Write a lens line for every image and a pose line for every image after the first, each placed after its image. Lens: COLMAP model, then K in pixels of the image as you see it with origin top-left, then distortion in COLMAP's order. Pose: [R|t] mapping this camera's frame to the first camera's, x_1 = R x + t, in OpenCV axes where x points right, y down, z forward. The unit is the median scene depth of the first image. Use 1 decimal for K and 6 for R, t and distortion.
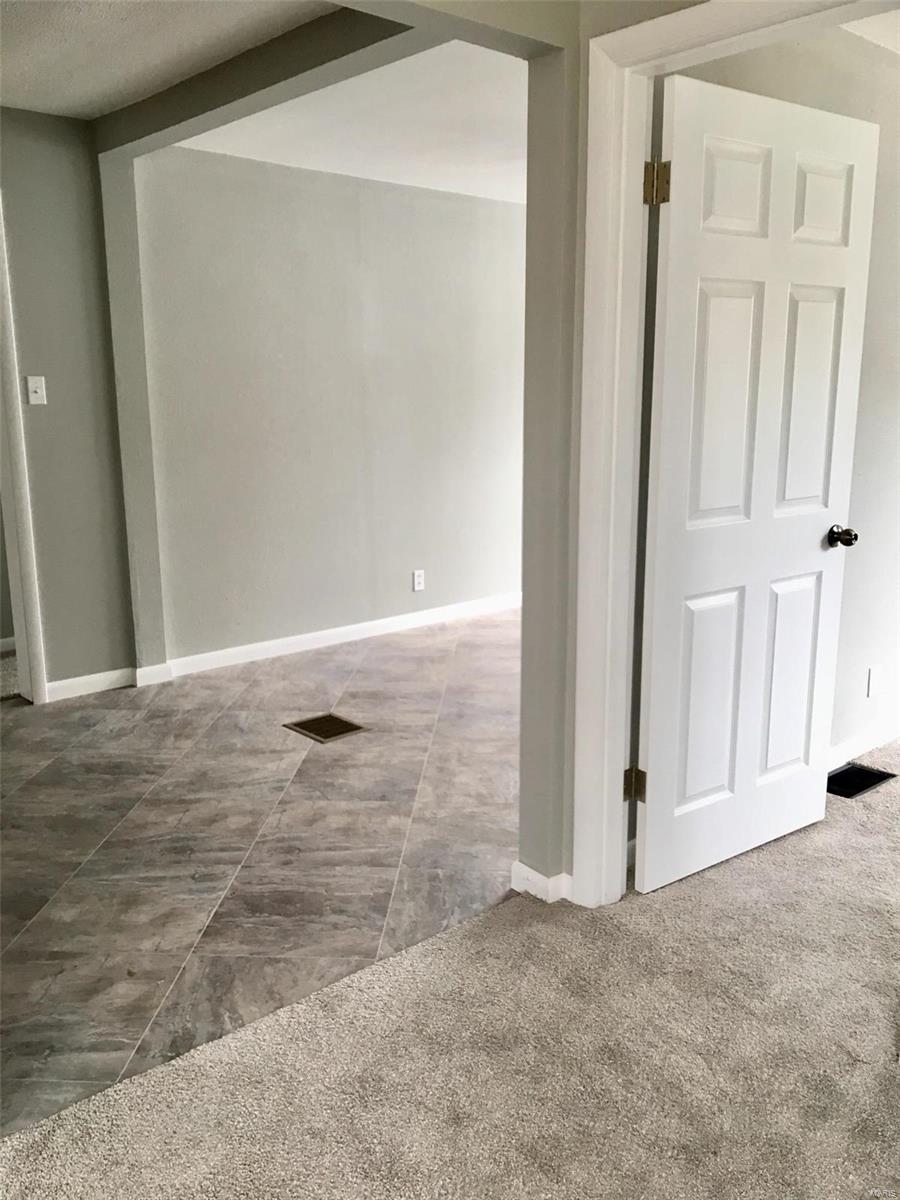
lens RADIAL K [[1026.0, 0, 446.4], [0, 1026.0, 600.7], [0, 0, 1]] dist [0.117579, -0.160644]
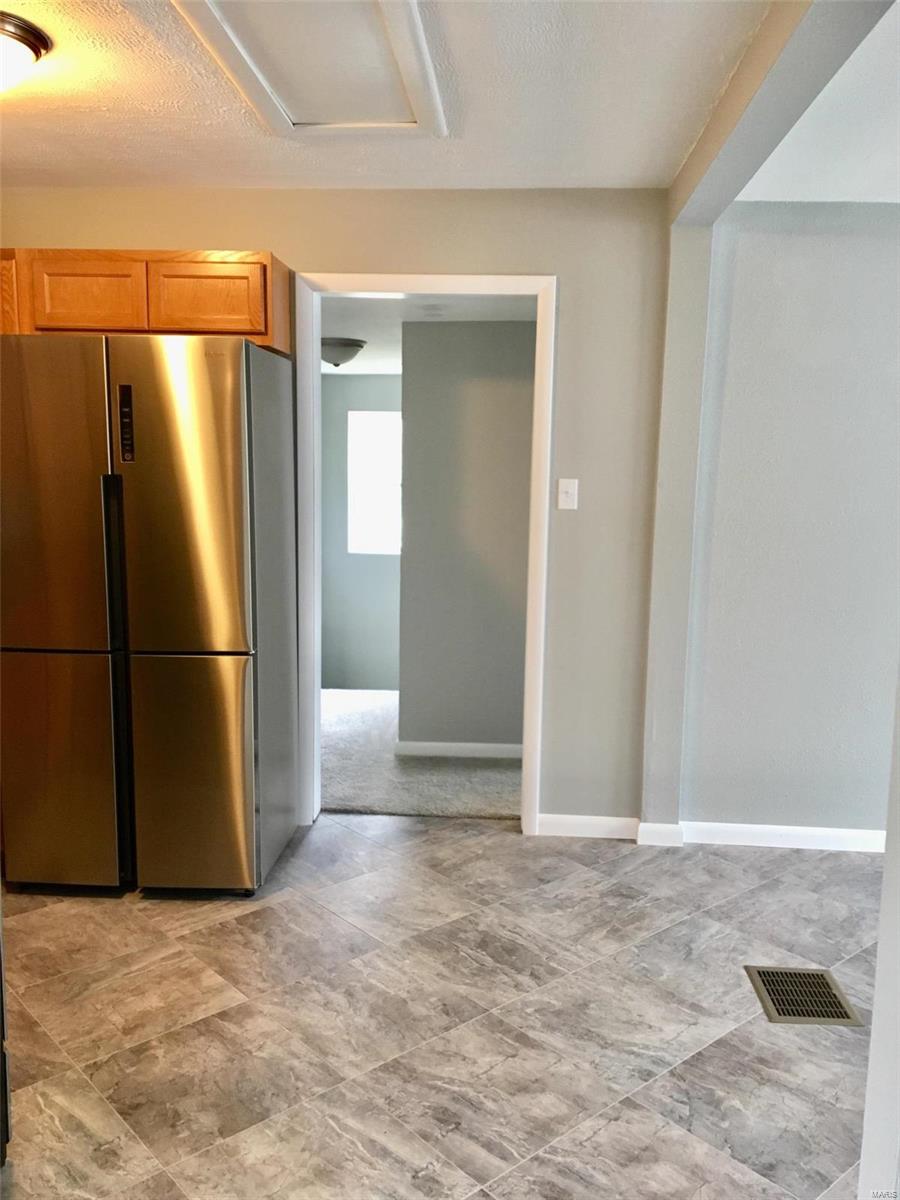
lens RADIAL K [[1007.0, 0, 447.6], [0, 1007.0, 608.4], [0, 0, 1]] dist [0.078764, -0.103134]
pose [[0.707645, 0.123941, -0.695613, 0.177646], [-0.166781, 0.985976, 0.006012, -0.106935], [0.686602, 0.111761, 0.718392, 0.362425]]
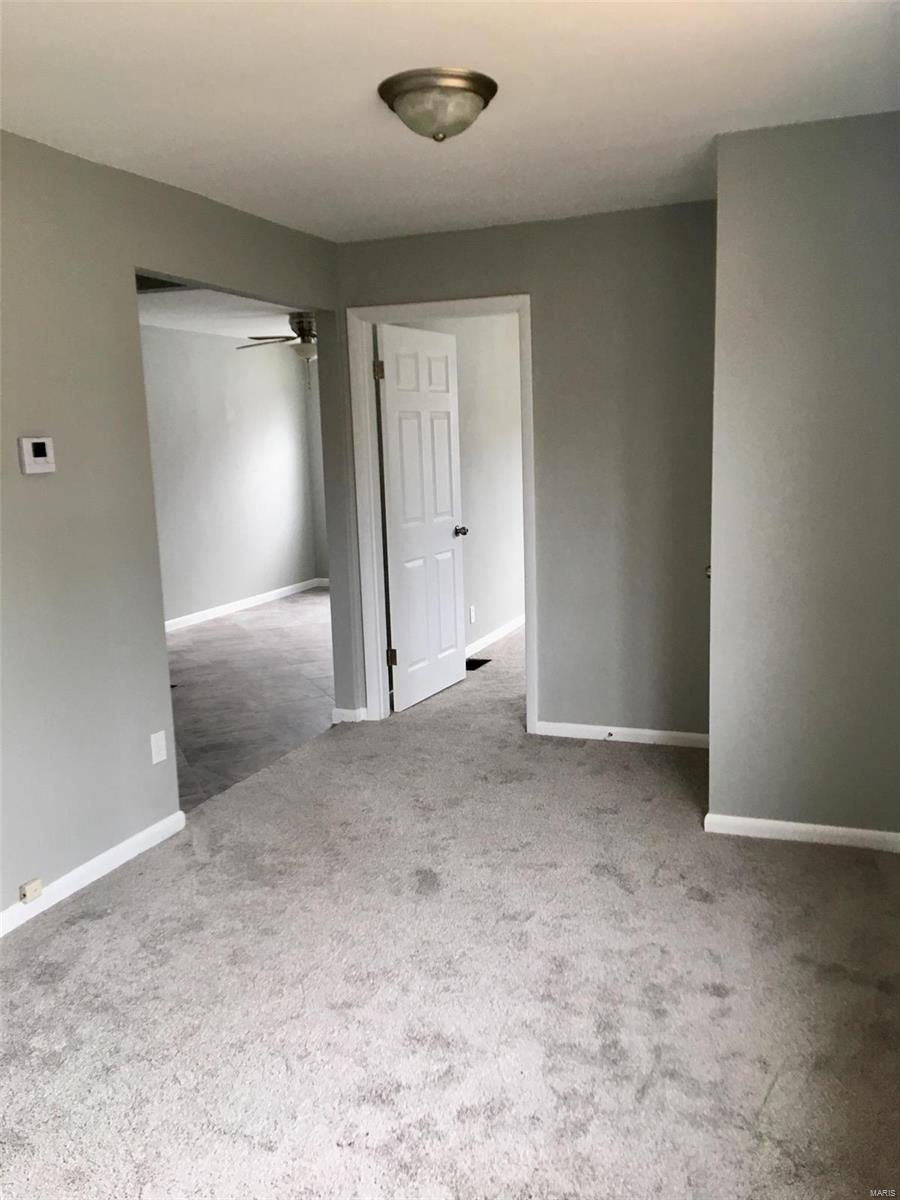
lens RADIAL K [[995.1, 0, 451.9], [0, 995.1, 594.8], [0, 0, 1]] dist [0.042738, -0.002665]
pose [[0.894558, -0.094376, 0.436874, -0.397921], [0.120628, 0.992160, -0.032668, 0.099058], [-0.430366, 0.081923, 0.898929, -0.583860]]
